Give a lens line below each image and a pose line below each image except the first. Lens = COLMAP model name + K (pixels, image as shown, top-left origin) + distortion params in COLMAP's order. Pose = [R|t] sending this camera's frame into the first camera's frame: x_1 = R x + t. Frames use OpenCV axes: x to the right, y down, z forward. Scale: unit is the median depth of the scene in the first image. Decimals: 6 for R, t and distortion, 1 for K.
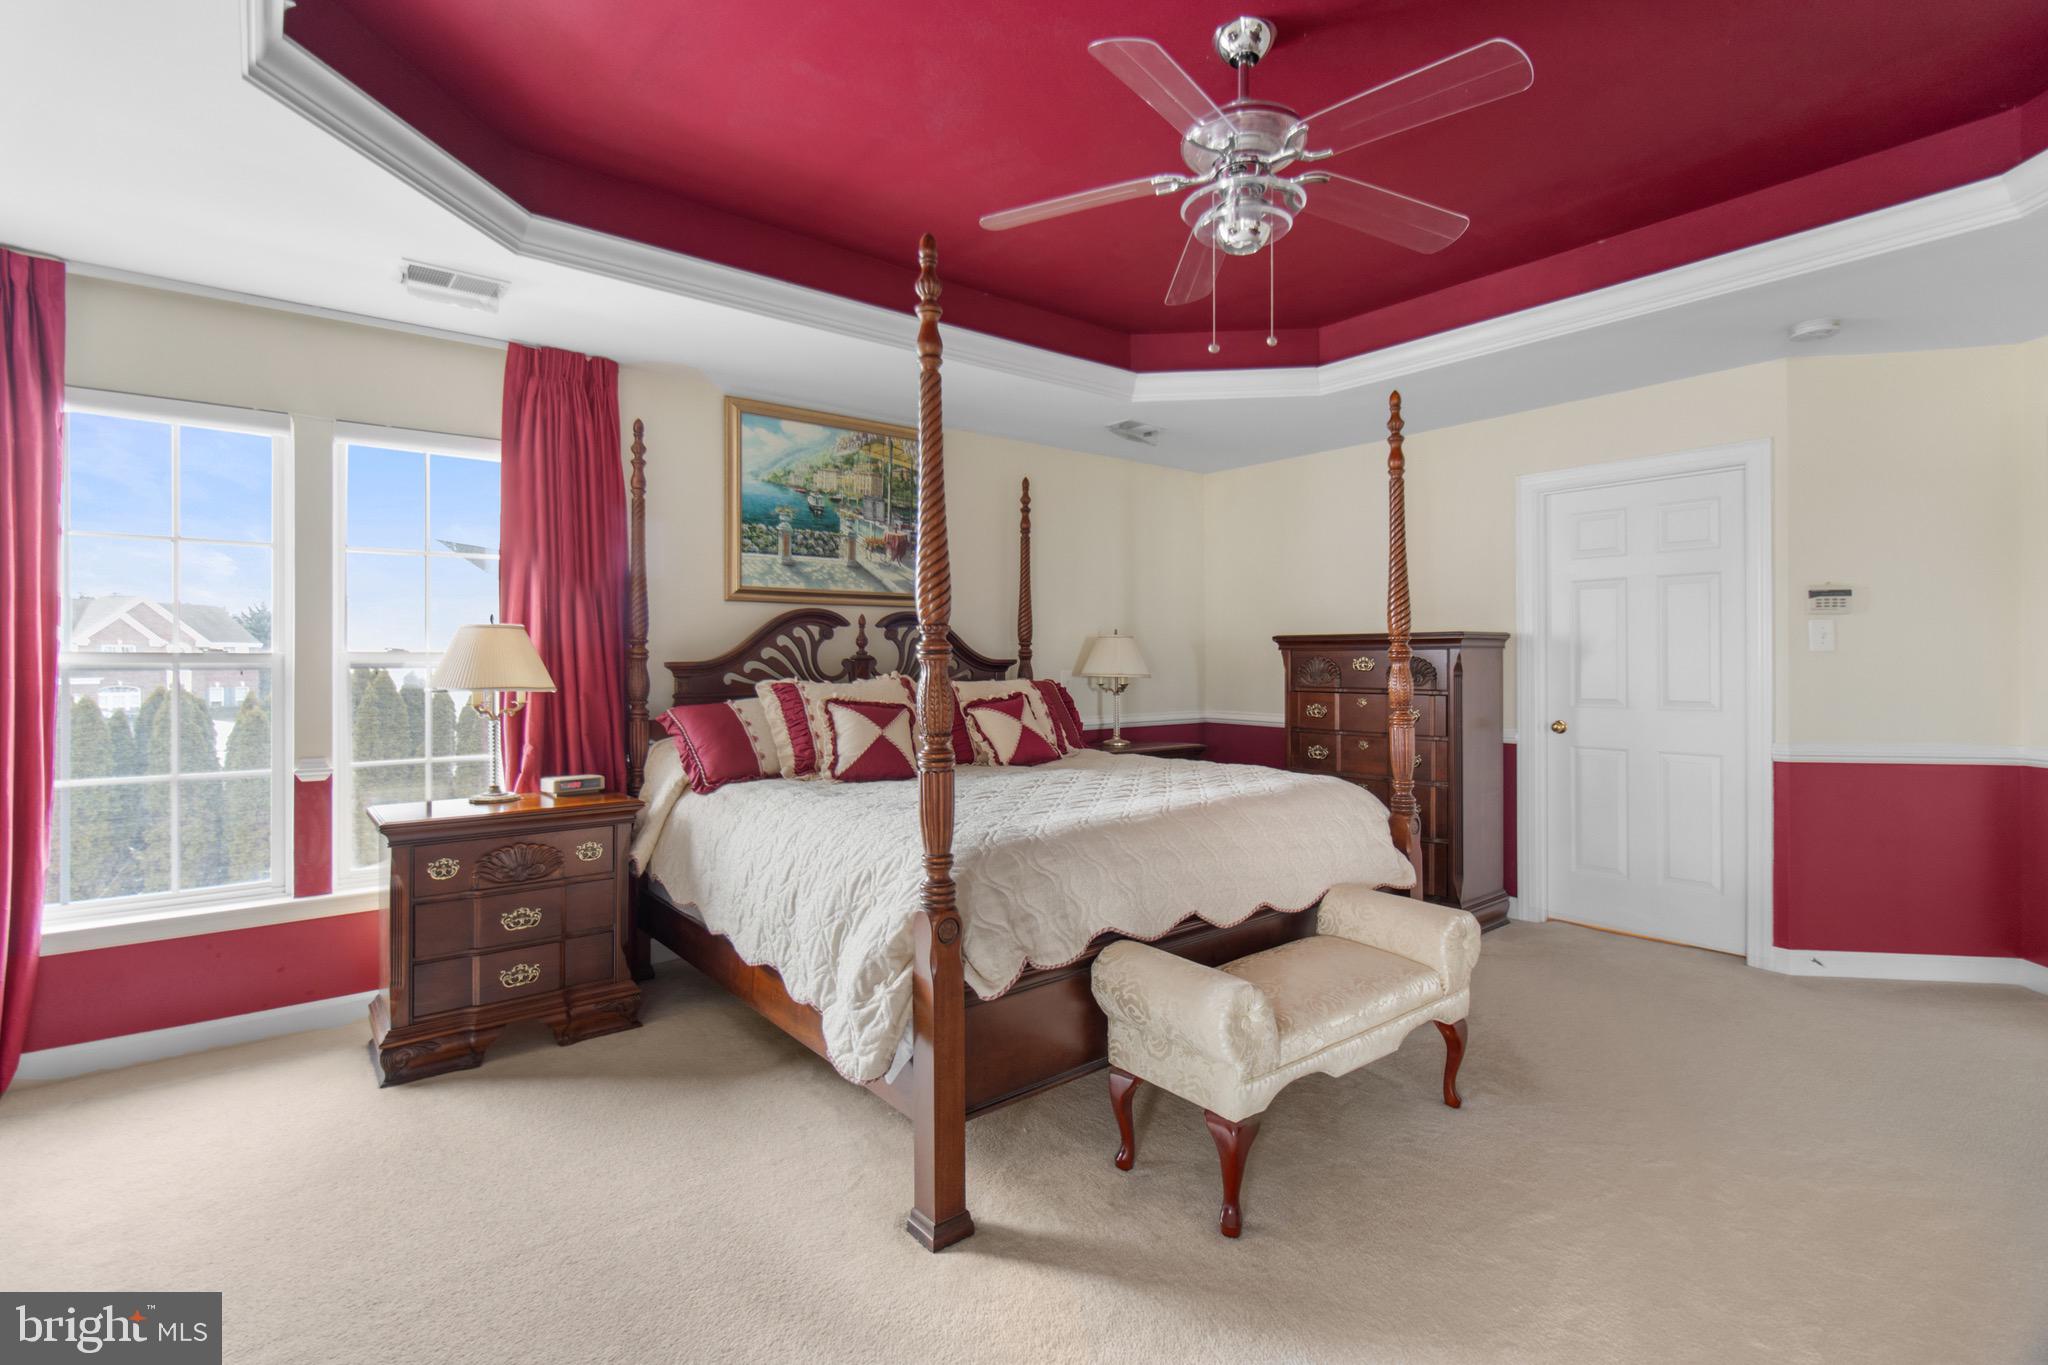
lens RADIAL K [[953.7, 0, 1028.3], [0, 953.7, 655.1], [0, 0, 1]] dist [0.003766, -0.000021]
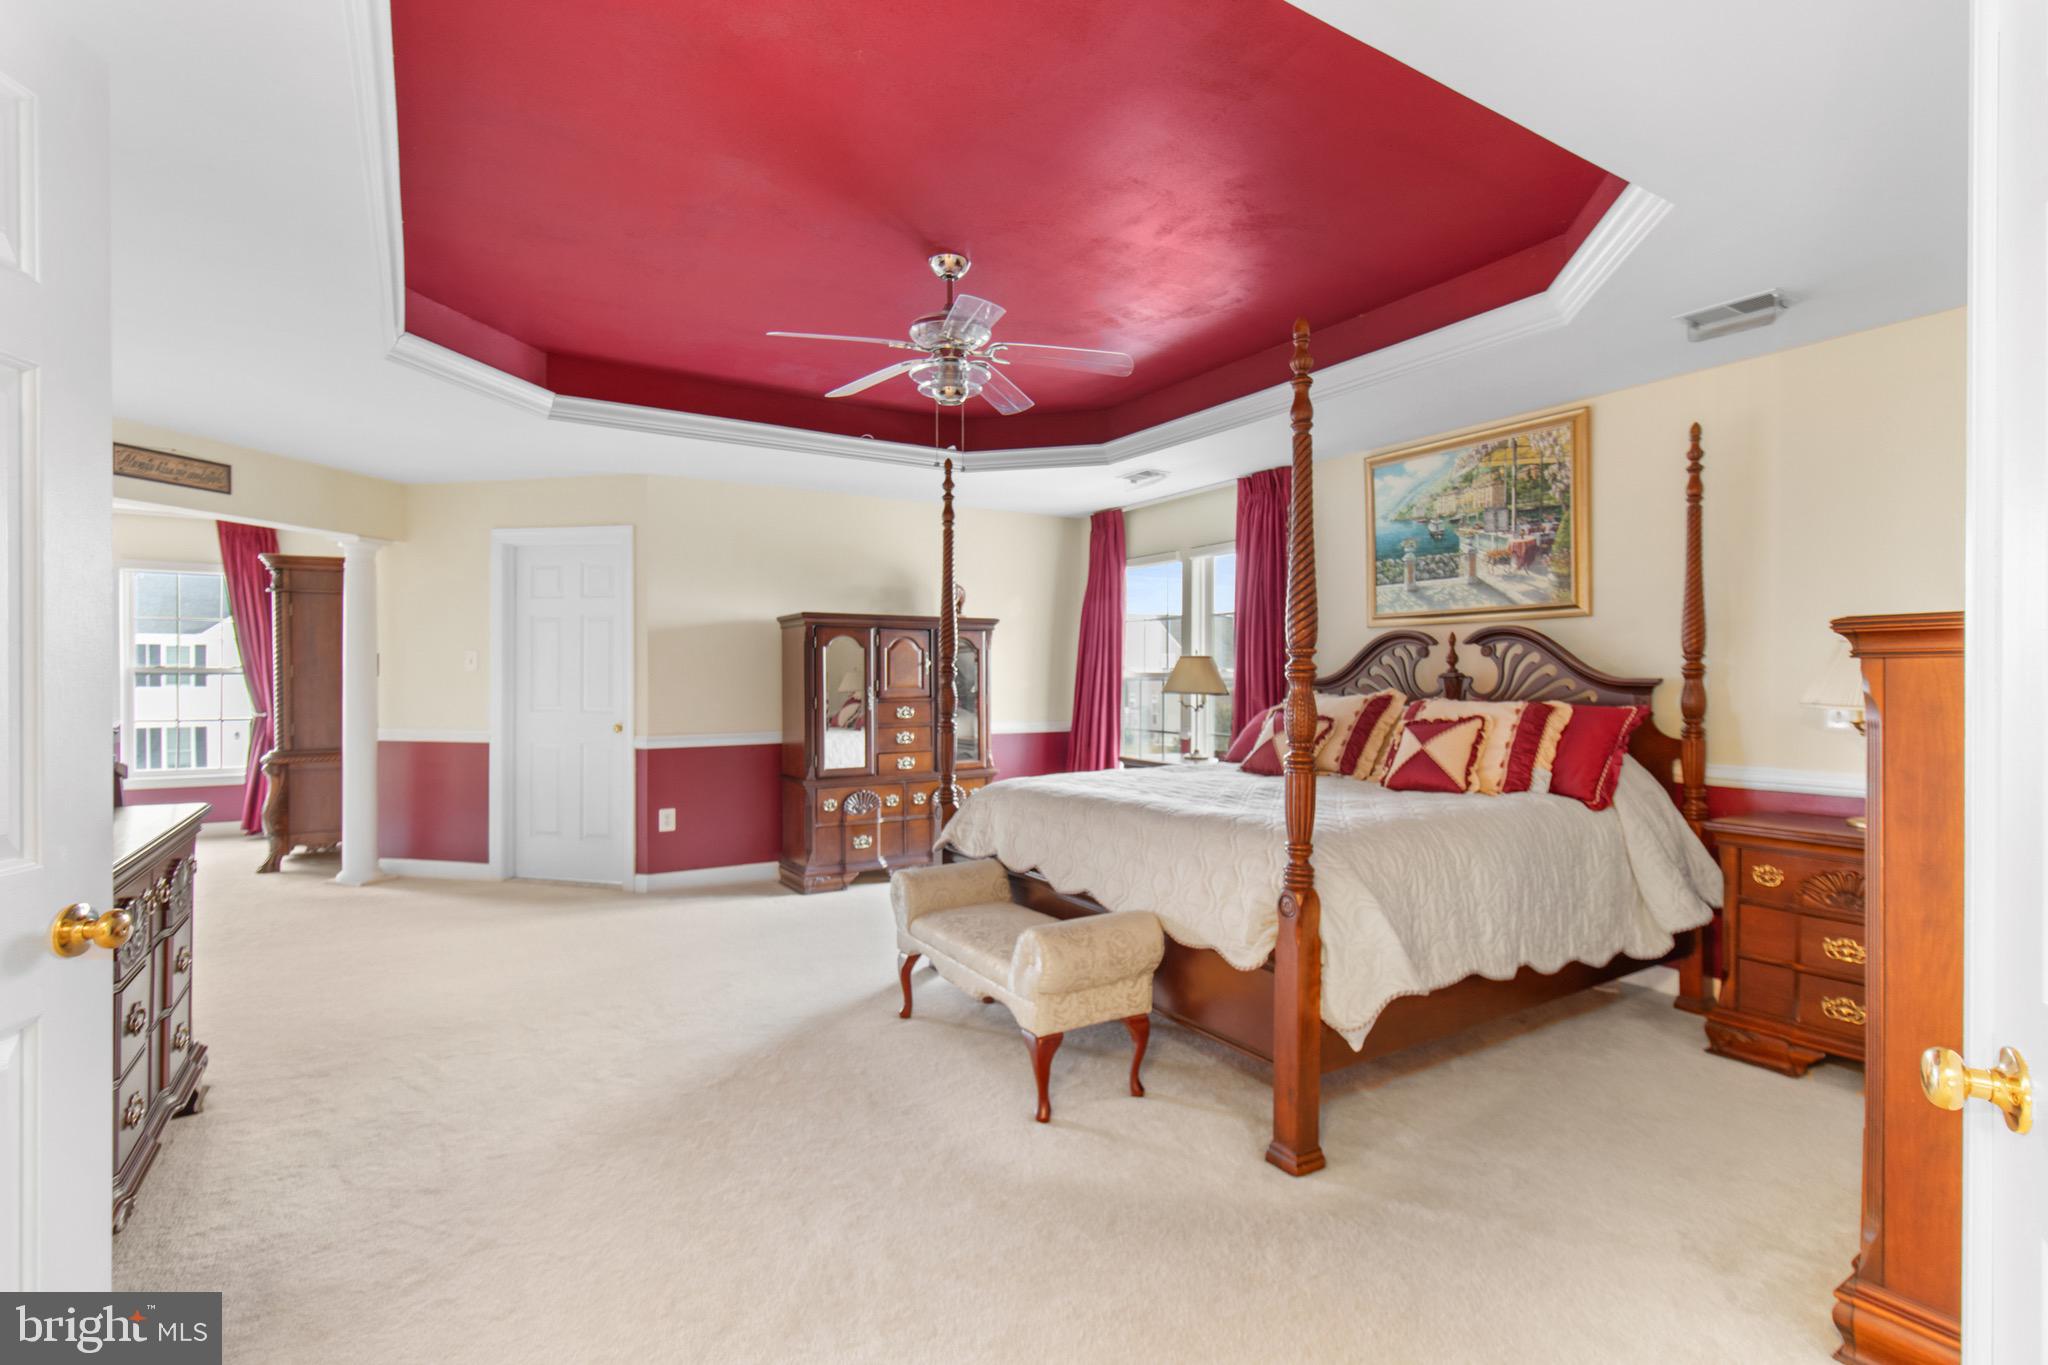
lens RADIAL K [[953.7, 0, 1029.5], [0, 953.7, 688.5], [0, 0, 1]] dist [0.003766, -0.000021]
pose [[-0.123126, 0.017034, -0.992245, 0.898601], [0.003835, 0.999853, 0.016689, -0.001877], [0.992384, -0.001750, -0.123173, 0.694188]]
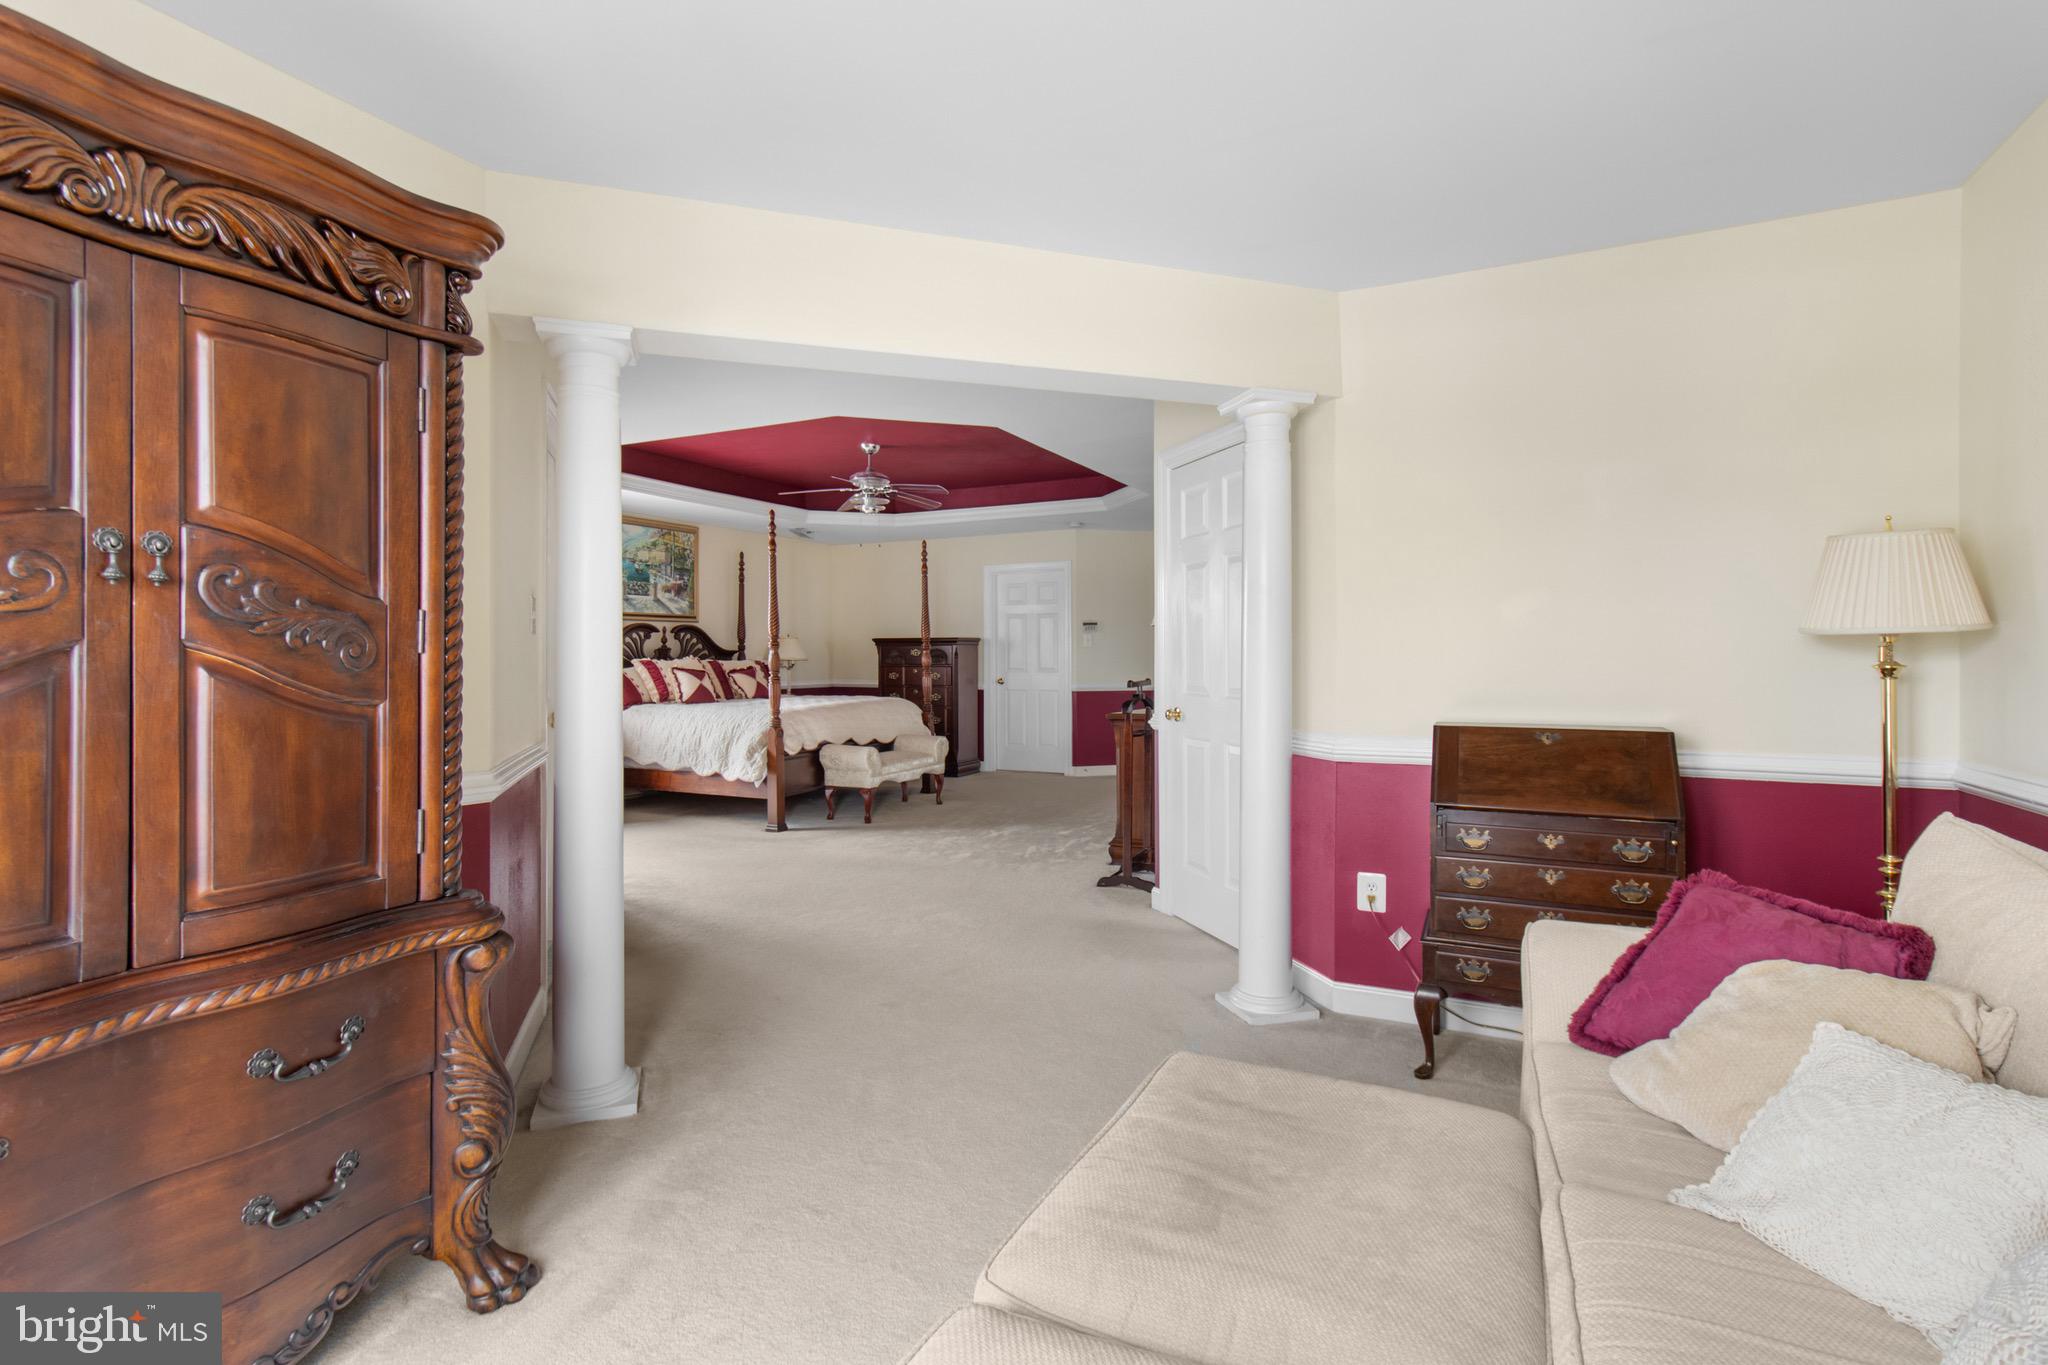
lens RADIAL K [[953.7, 0, 1013.0], [0, 953.7, 664.7], [0, 0, 1]] dist [0.003766, -0.000021]
pose [[0.914926, -0.003813, 0.403605, -0.313267], [-0.001192, 0.999925, 0.012149, 0.010931], [-0.403621, -0.011596, 0.914853, -1.053697]]
